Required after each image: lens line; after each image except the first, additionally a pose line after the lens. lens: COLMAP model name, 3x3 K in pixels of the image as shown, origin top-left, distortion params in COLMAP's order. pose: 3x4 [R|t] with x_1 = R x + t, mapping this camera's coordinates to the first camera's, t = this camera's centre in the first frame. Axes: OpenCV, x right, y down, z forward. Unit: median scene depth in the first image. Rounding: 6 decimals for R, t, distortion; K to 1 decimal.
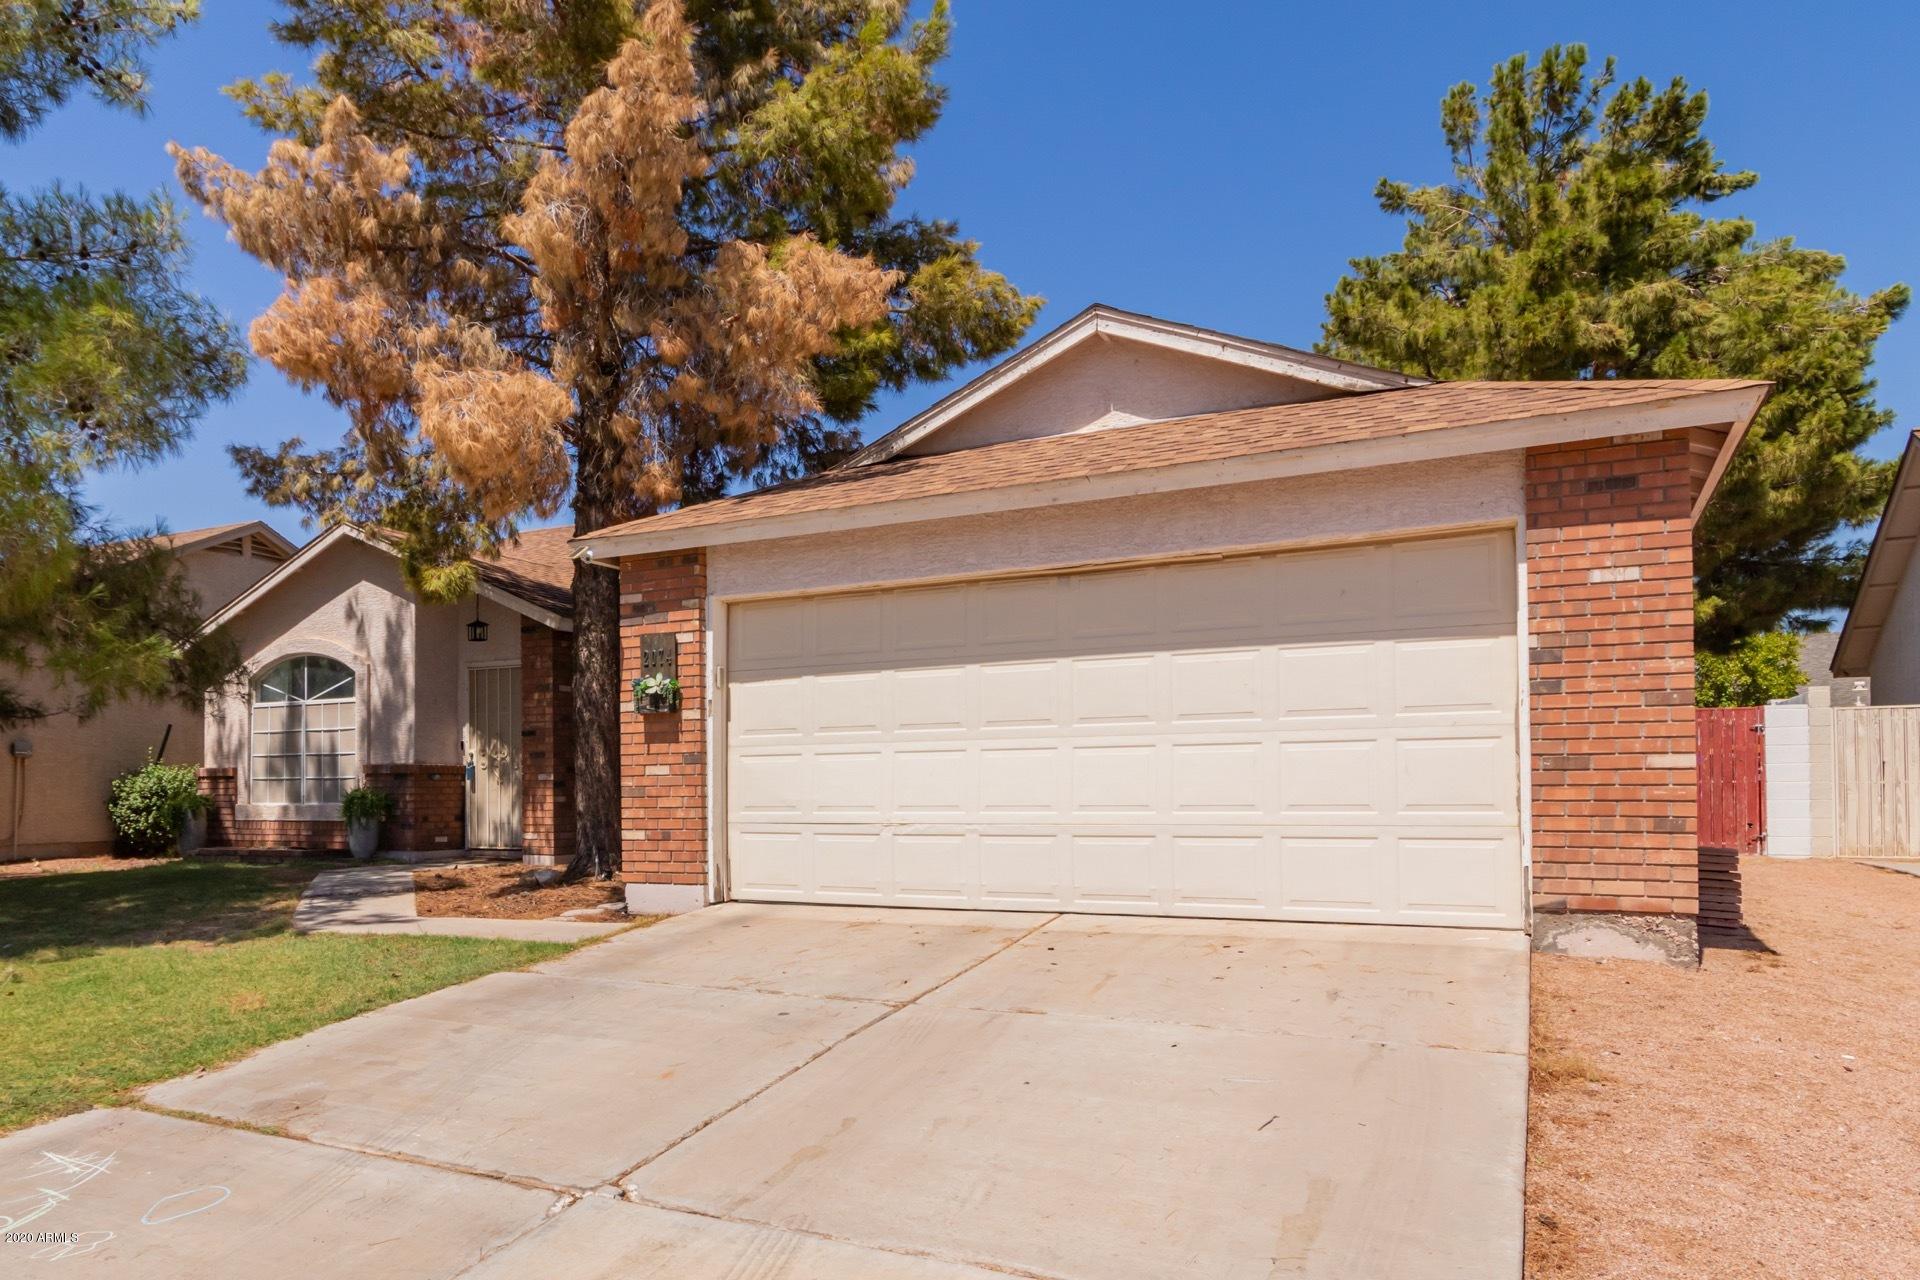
lens RADIAL K [[1276.8, 0, 848.9], [0, 1276.8, 710.8], [0, 0, 1]] dist [-0.002519, 0.000527]
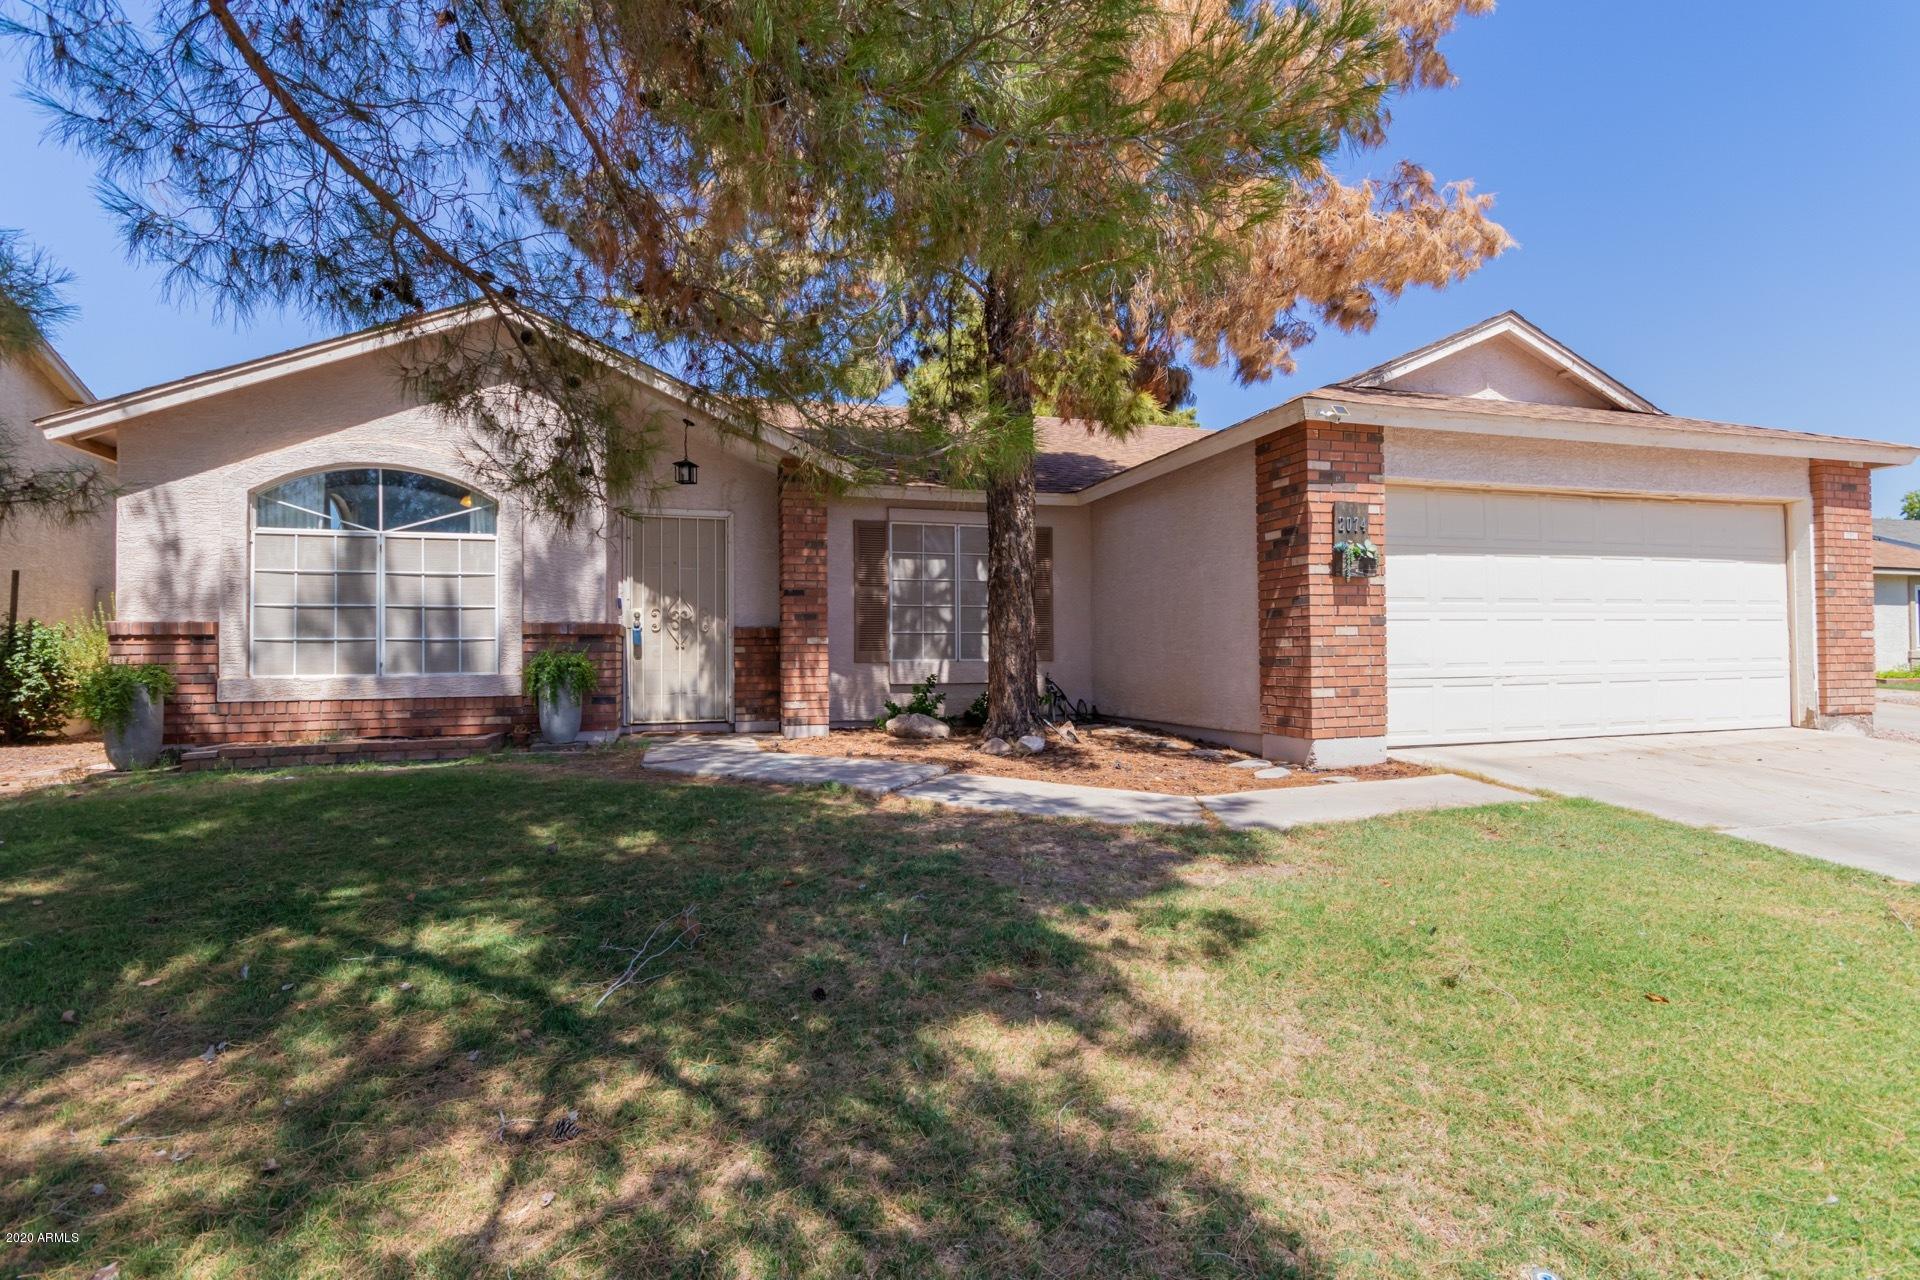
lens RADIAL K [[839.2, 0, 957.6], [0, 839.2, 620.0], [0, 0, 1]] dist [0.003897, 0.000424]
pose [[0.716918, 0.030388, 0.696495, -0.865203], [-0.038018, 0.999267, -0.004466, 0.052824], [-0.696120, -0.023278, 0.717548, 0.722742]]
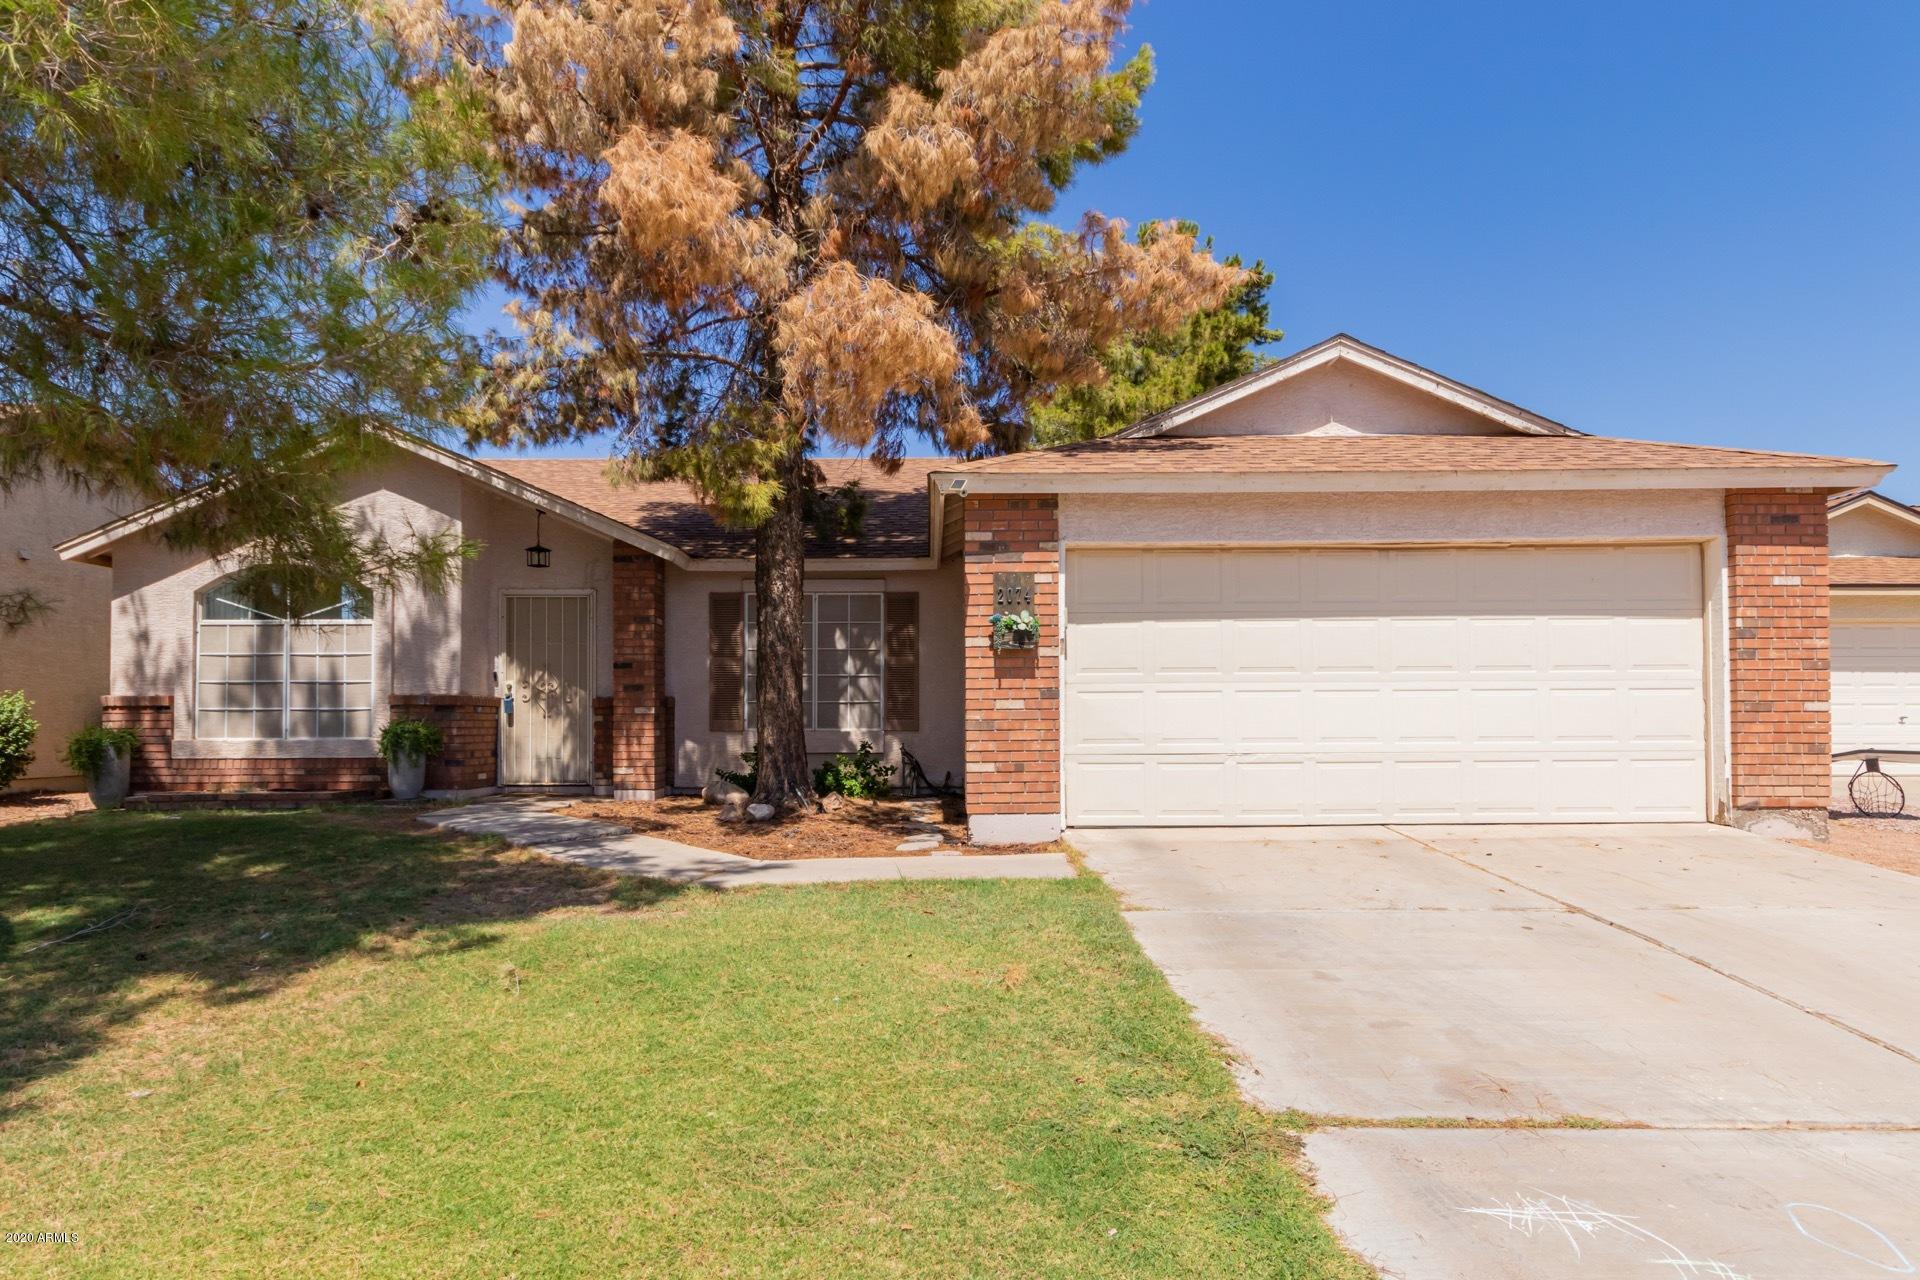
lens RADIAL K [[996.1, 0, 962.5], [0, 996.1, 671.6], [0, 0, 1]] dist [-0.000597, 0.000102]
pose [[0.881330, 0.028454, 0.471644, -0.563248], [-0.031713, 0.999496, -0.001039, 0.022056], [-0.471436, -0.014042, 0.881789, 0.306362]]
